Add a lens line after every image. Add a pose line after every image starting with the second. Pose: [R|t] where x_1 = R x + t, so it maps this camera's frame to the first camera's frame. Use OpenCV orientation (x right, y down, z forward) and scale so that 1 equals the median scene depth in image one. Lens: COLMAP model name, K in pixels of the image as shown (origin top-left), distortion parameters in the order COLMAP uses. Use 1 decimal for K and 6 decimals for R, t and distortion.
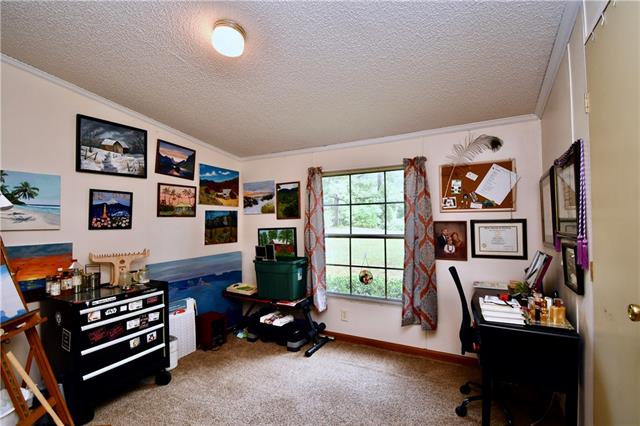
lens RADIAL K [[300.9, 0, 320.0], [0, 300.9, 213.0], [0, 0, 1]] dist [-0.001329, -0.000413]
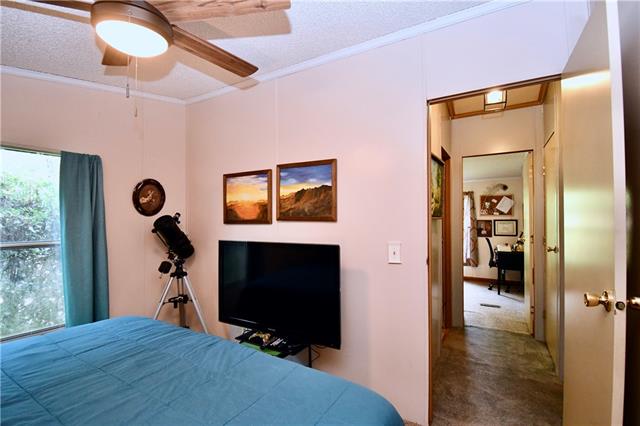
lens RADIAL K [[300.9, 0, 320.0], [0, 300.9, 213.0], [0, 0, 1]] dist [-0.001329, -0.000413]
pose [[0.998569, 0.015665, -0.051133, -0.724663], [-0.016038, 0.999848, -0.006903, 0.008985], [0.051017, 0.007713, 0.998668, -1.395603]]
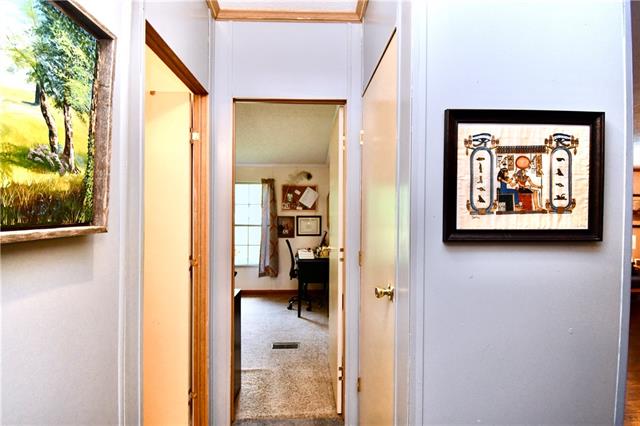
lens RADIAL K [[307.6, 0, 320.0], [0, 307.6, 213.0], [0, 0, 1]] dist [0.000467, 0.000001]
pose [[0.863952, 0.018337, 0.503240, -0.330312], [-0.025138, 0.999661, 0.006731, -0.010934], [-0.502946, -0.018466, 0.864121, -0.715174]]
